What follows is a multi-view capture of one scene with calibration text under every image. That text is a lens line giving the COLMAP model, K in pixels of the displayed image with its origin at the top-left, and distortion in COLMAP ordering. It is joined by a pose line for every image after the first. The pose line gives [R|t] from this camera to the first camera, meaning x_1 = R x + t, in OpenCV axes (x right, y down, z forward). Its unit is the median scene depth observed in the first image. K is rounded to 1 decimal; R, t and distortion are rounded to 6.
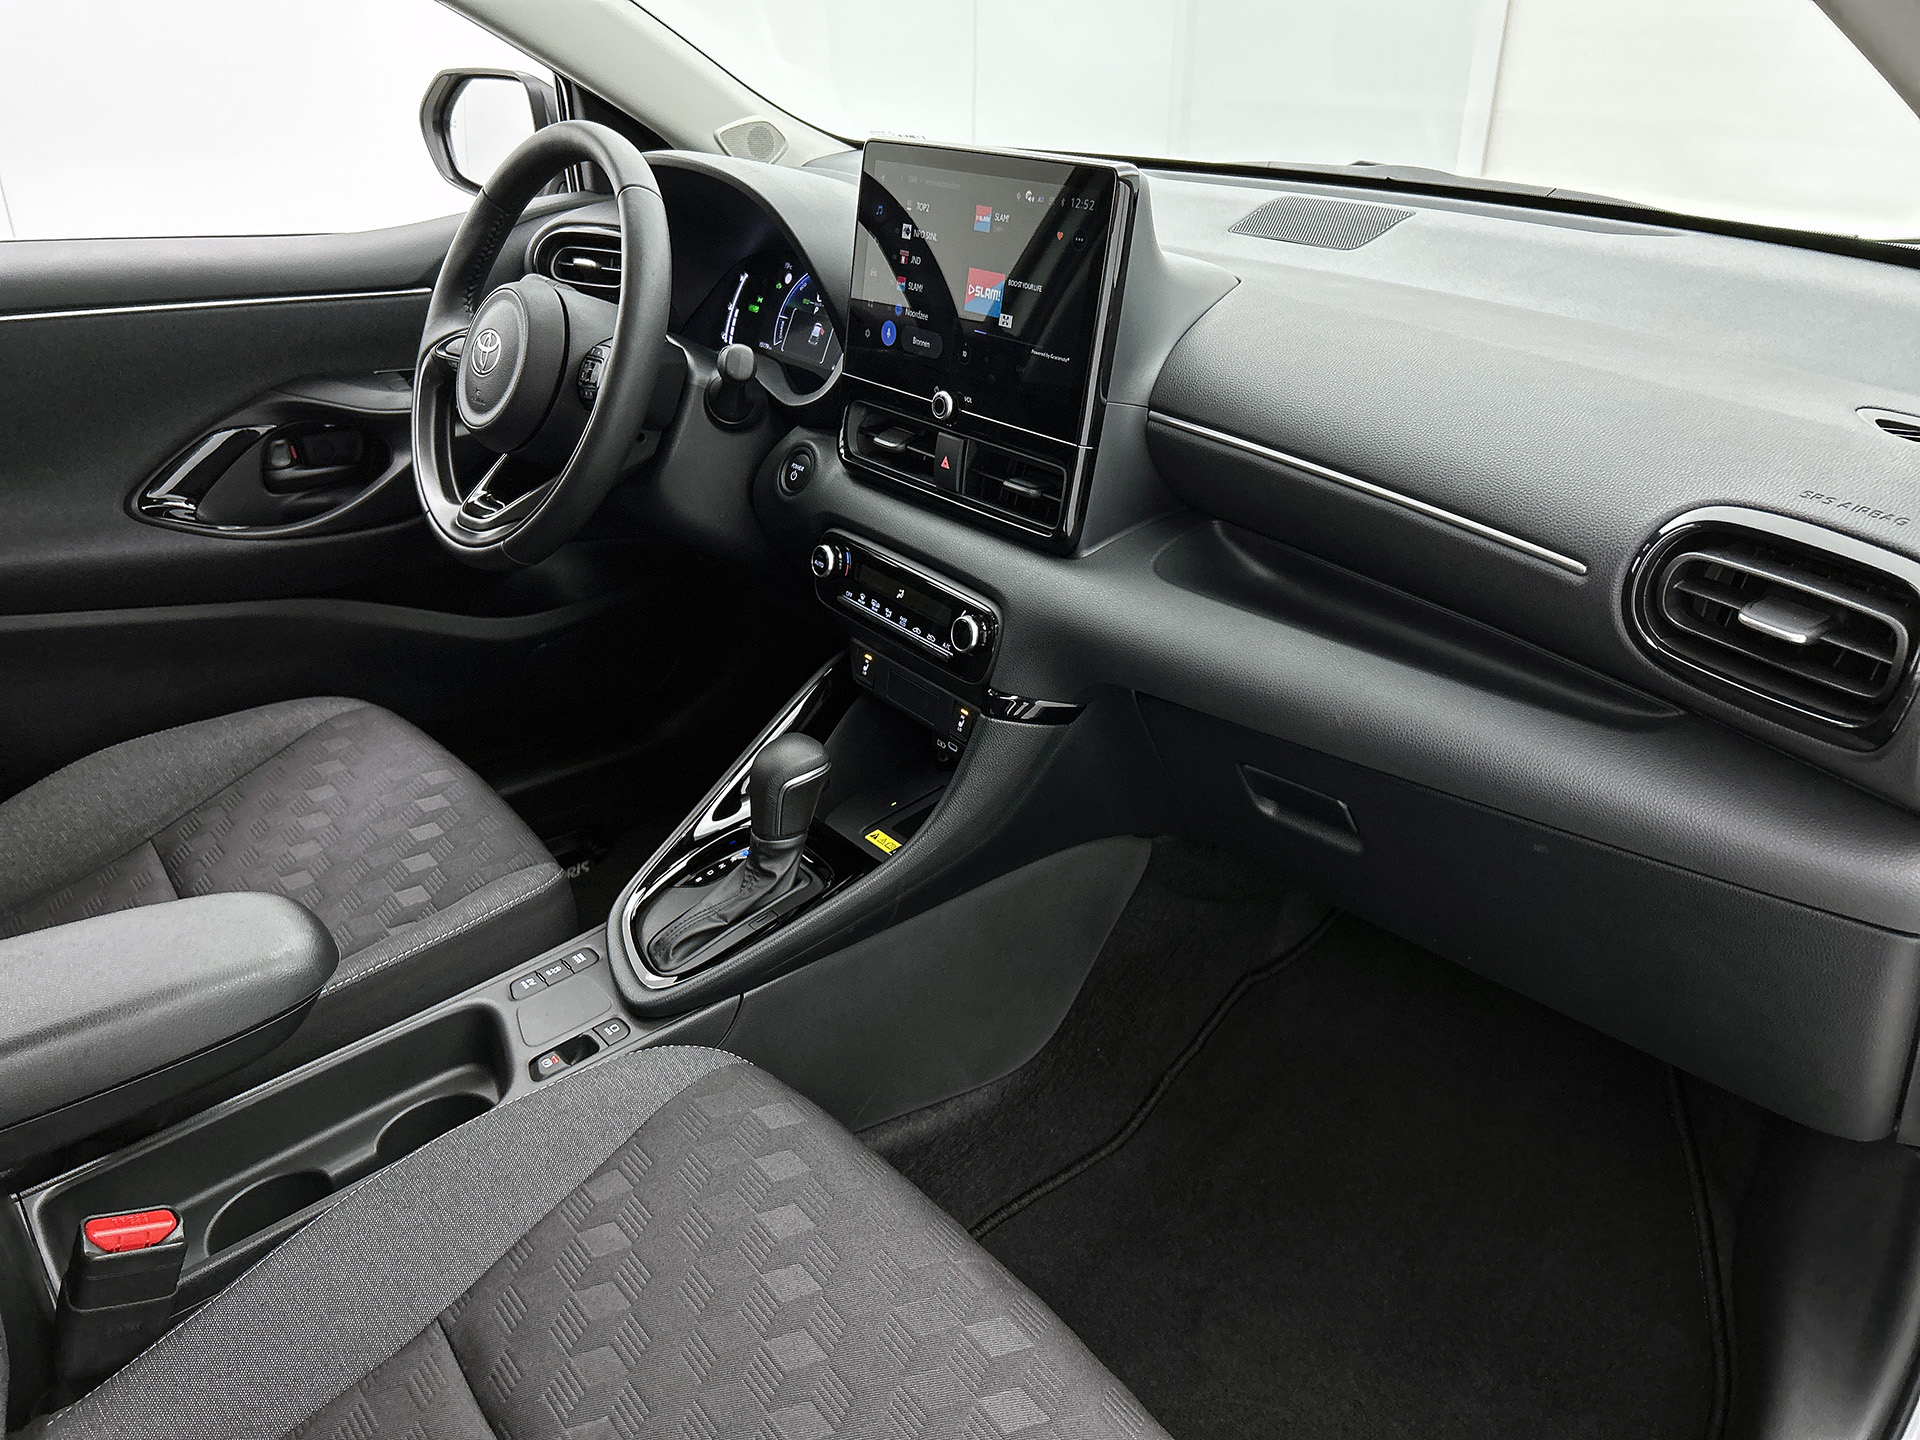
lens RADIAL K [[1459.7, 0, 953.4], [0, 1459.7, 723.5], [0, 0, 1]] dist [0.015752, -0.008695]
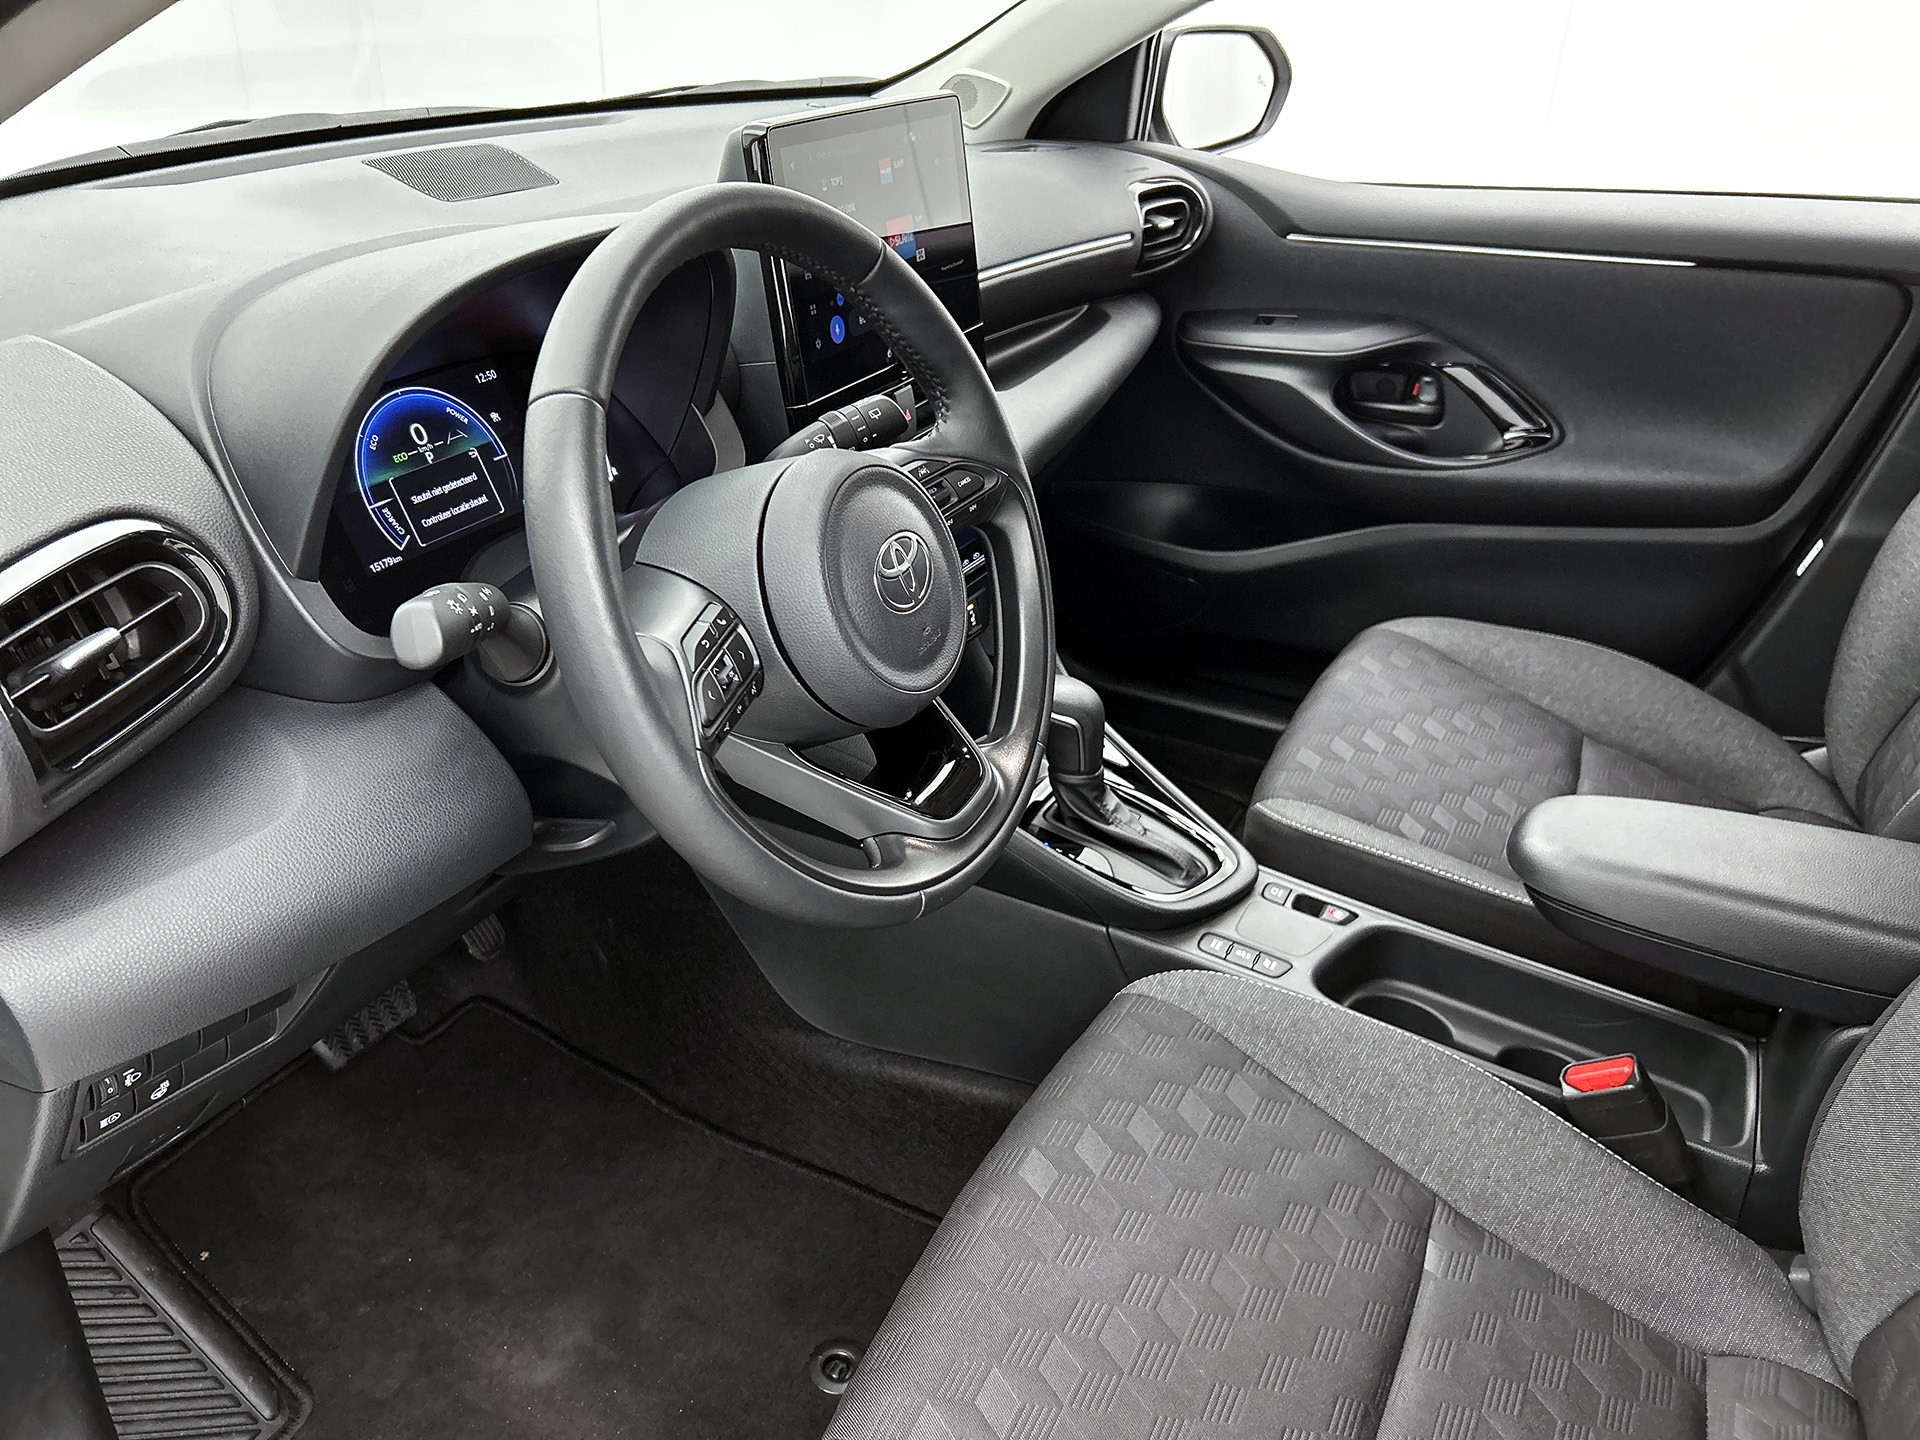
lens RADIAL K [[1459.7, 0, 954.4], [0, 1459.7, 720.3], [0, 0, 1]] dist [0.015752, -0.008695]
pose [[-0.395249, -0.454777, 0.798095, -0.832103], [0.382145, 0.708677, 0.593078, -0.555413], [-0.835310, 0.539402, -0.106313, 1.069757]]
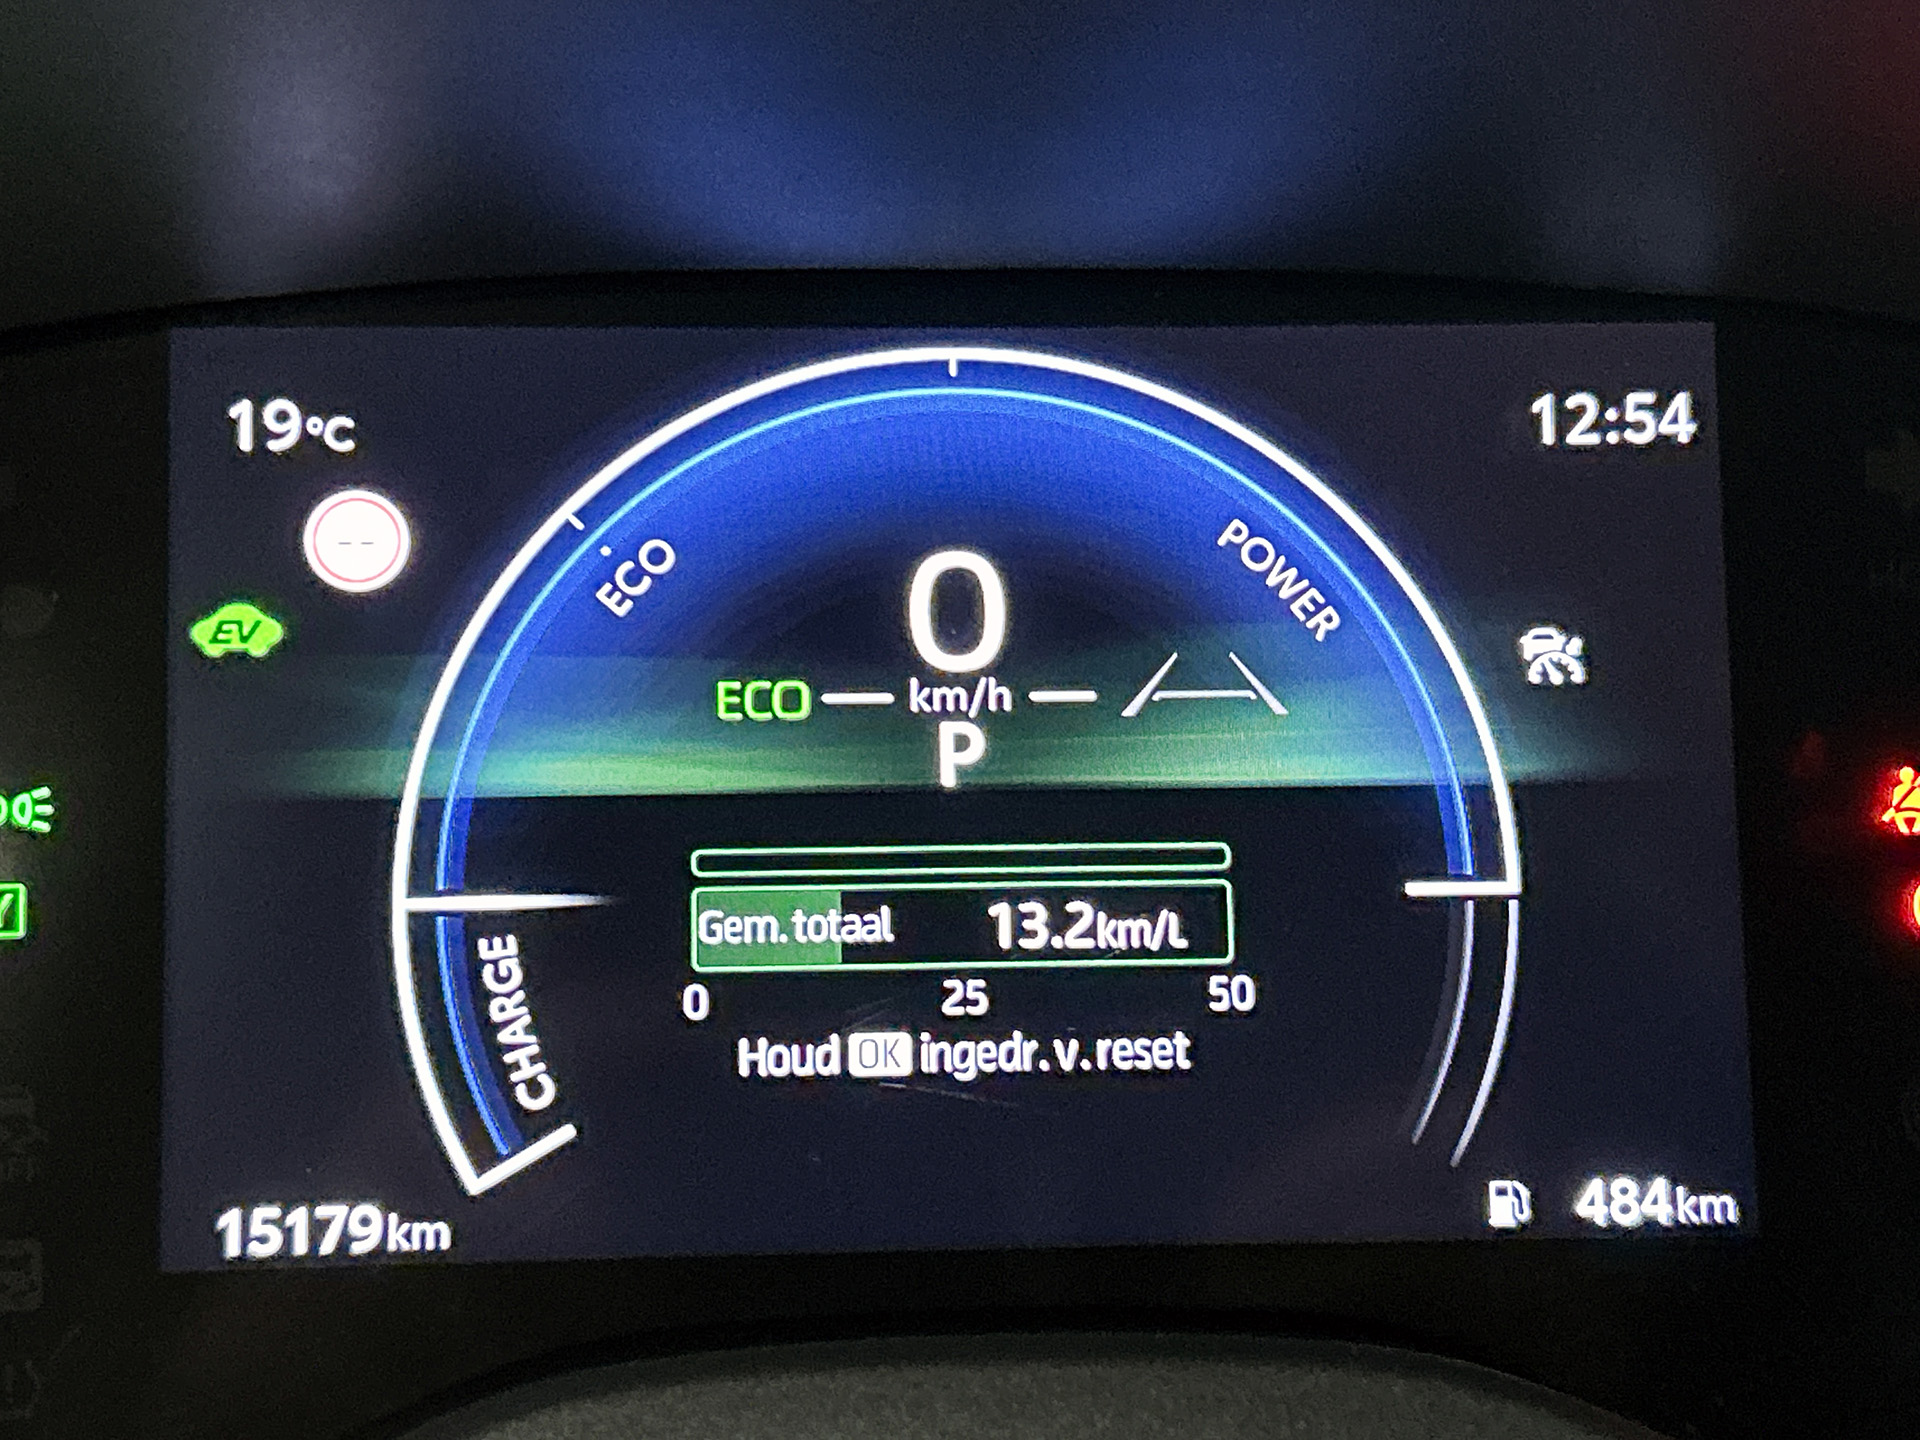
lens RADIAL K [[3410.3, 0, 960.4], [0, 3410.3, 718.4], [0, 0, 1]] dist [0.094297, 0.000000]
pose [[0.576444, -0.254601, 0.776461, -0.324155], [0.357486, 0.933038, 0.040545, -0.335830], [-0.734790, 0.254202, 0.628860, 0.960085]]
